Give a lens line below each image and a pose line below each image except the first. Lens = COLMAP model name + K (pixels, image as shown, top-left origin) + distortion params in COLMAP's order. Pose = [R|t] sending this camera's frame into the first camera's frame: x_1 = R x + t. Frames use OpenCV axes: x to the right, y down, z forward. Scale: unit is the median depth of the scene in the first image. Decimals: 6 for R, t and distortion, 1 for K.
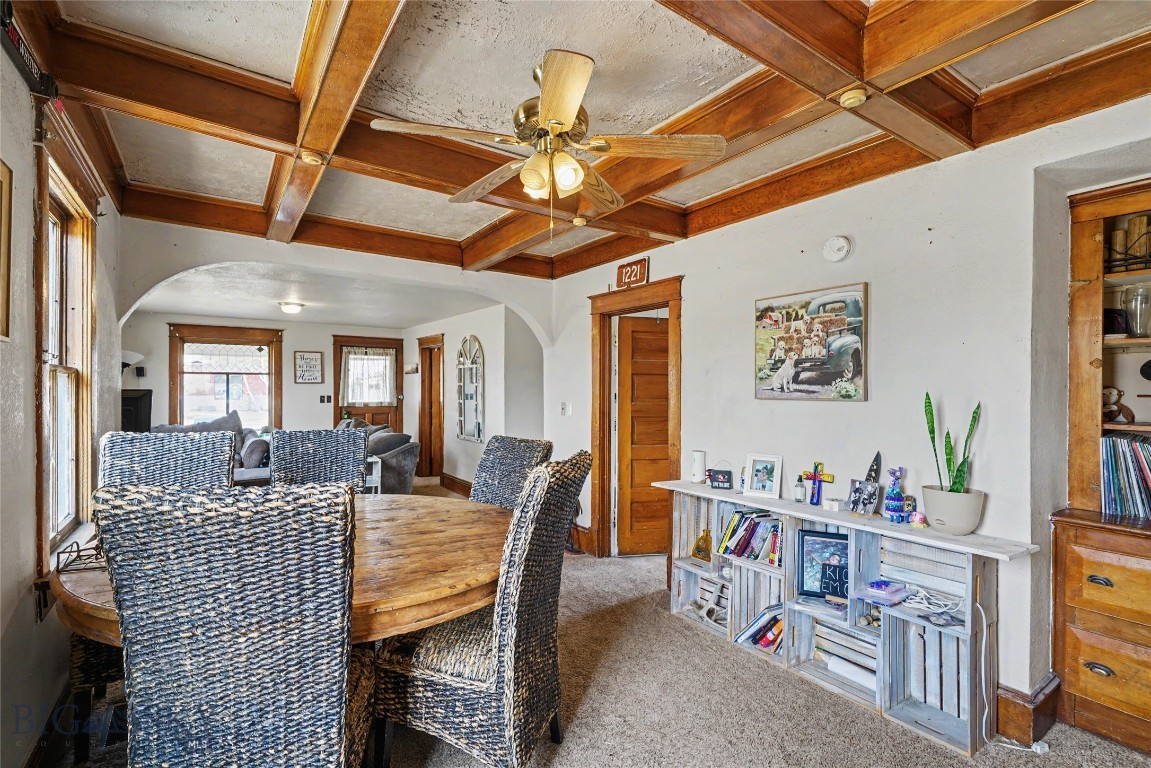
lens RADIAL K [[532.5, 0, 571.4], [0, 532.5, 390.8], [0, 0, 1]] dist [-0.002813, -0.000186]
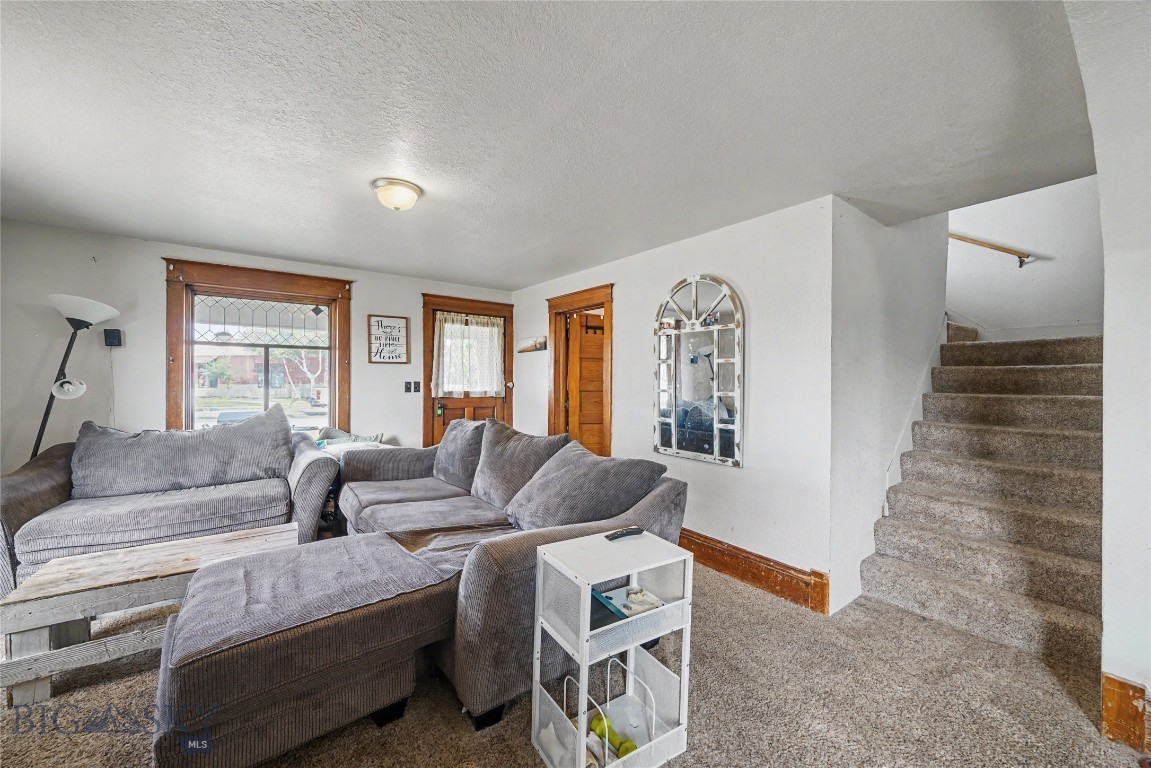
lens RADIAL K [[449.2, 0, 573.9], [0, 449.2, 384.8], [0, 0, 1]] dist [0.000610, -0.000954]
pose [[0.999786, 0.004080, 0.020271, -0.269219], [-0.004218, 0.999968, 0.006814, 0.008276], [-0.020242, -0.006898, 0.999771, 0.423439]]
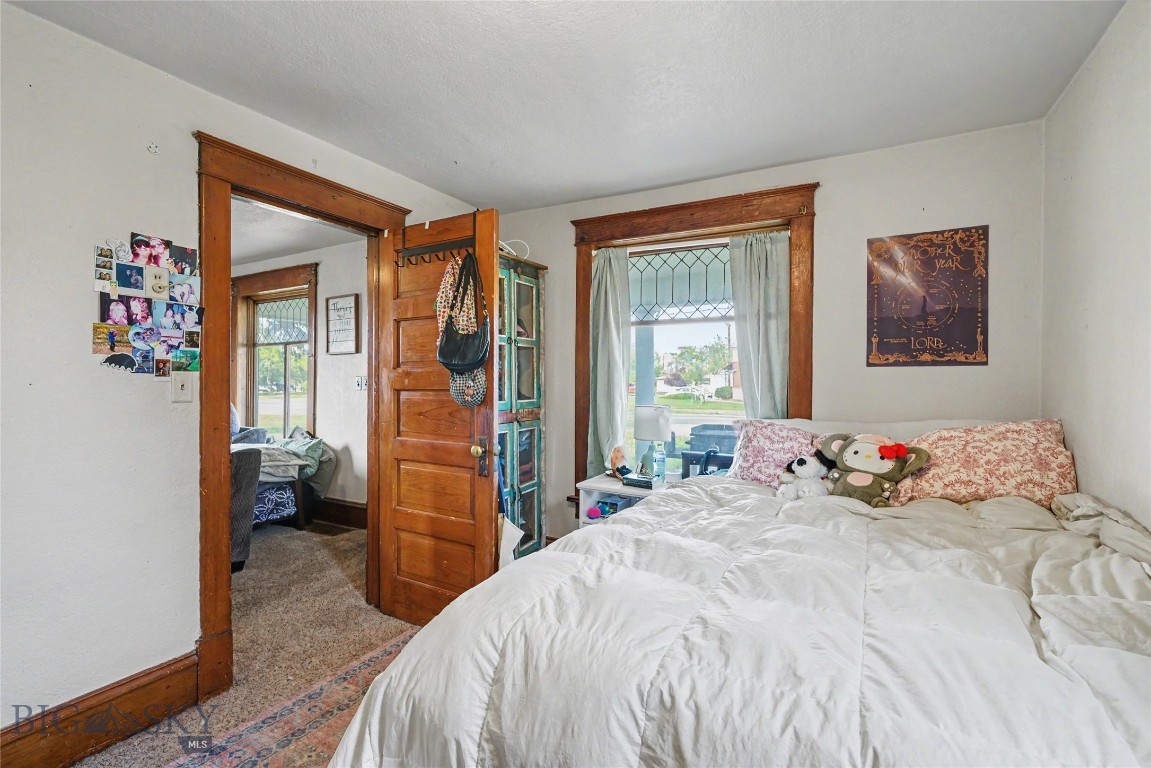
lens RADIAL K [[547.6, 0, 572.1], [0, 547.6, 383.1], [0, 0, 1]] dist [0.003044, 0.000383]
pose [[0.436368, 0.000236, -0.899768, 0.111310], [0.005221, 0.999982, 0.002794, 0.015486], [0.899753, -0.005917, 0.436359, 0.957337]]
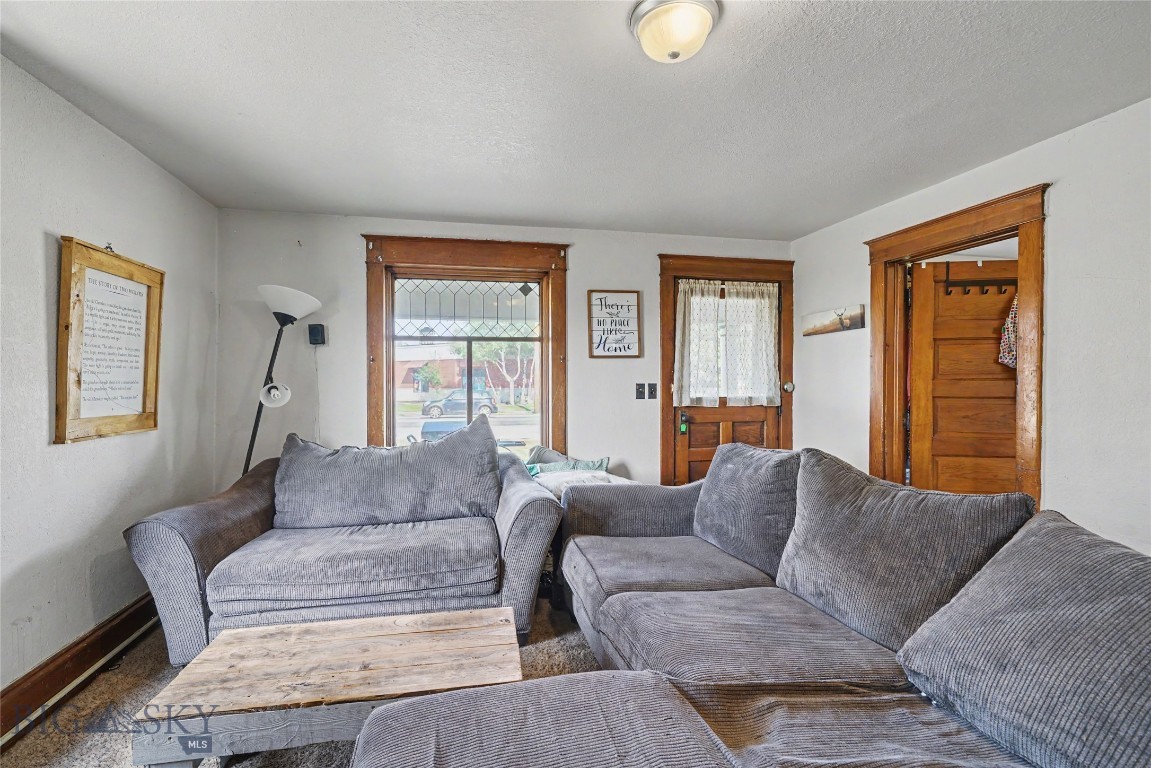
lens RADIAL K [[547.6, 0, 565.4], [0, 547.6, 390.5], [0, 0, 1]] dist [0.003044, 0.000383]
pose [[0.918239, 0.000087, -0.396027, -0.339255], [0.005051, 0.999916, 0.011931, 0.009088], [0.395995, -0.012956, 0.918161, 0.530581]]
